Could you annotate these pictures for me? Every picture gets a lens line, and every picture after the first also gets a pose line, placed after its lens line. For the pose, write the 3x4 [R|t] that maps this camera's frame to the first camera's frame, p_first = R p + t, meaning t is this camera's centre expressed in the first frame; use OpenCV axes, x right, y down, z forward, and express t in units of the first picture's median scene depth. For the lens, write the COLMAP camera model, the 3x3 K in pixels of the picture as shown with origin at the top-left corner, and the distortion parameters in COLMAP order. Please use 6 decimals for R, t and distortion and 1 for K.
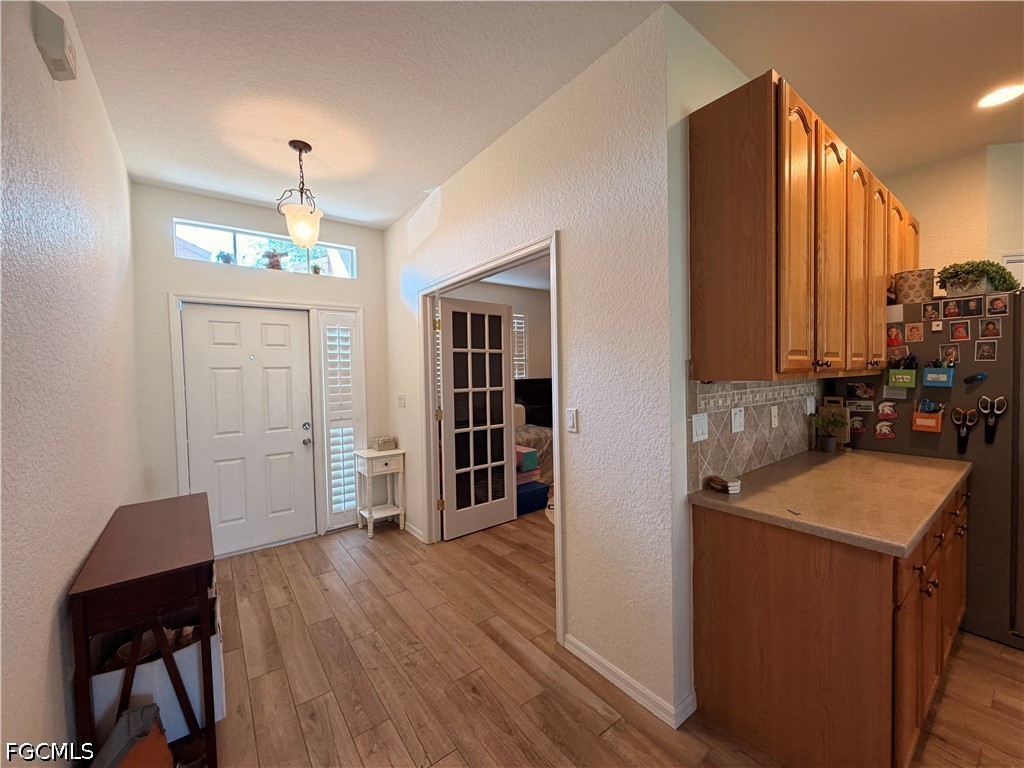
lens RADIAL K [[407.8, 0, 510.9], [0, 407.8, 383.2], [0, 0, 1]] dist [-0.001459, -0.000207]
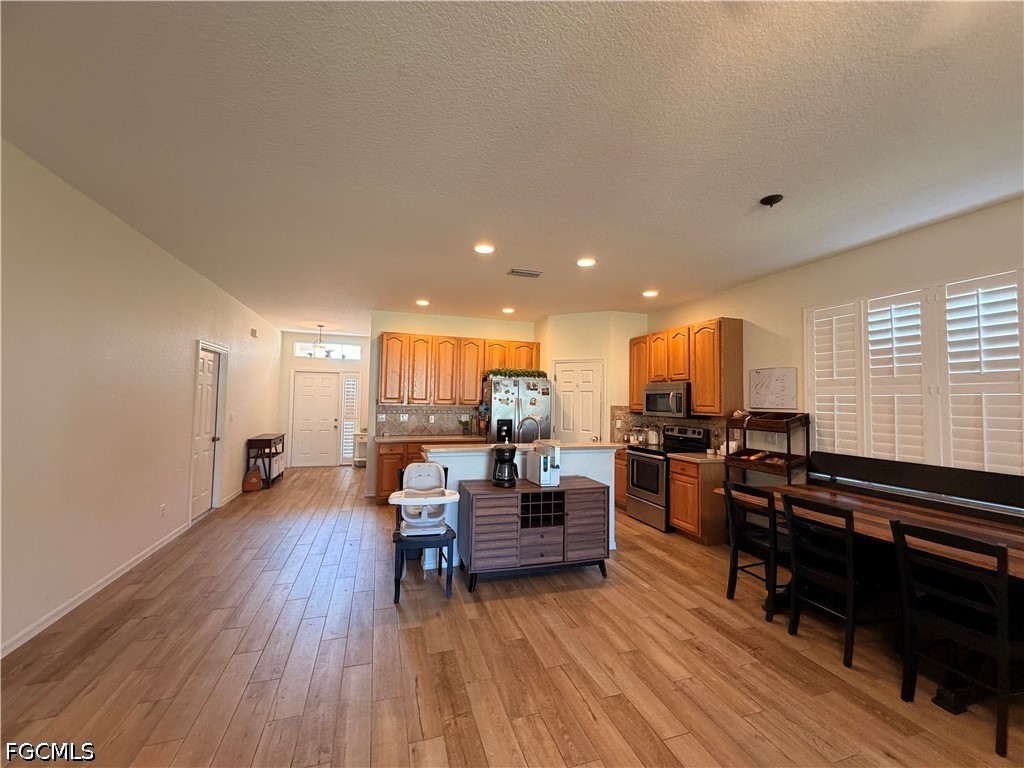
lens RADIAL K [[407.8, 0, 510.5], [0, 407.8, 381.9], [0, 0, 1]] dist [-0.001459, -0.000207]
pose [[0.944116, 0.024728, -0.328684, 2.269510], [-0.049131, 0.996600, -0.066147, -0.021330], [0.325931, 0.078599, 0.942121, -1.723850]]
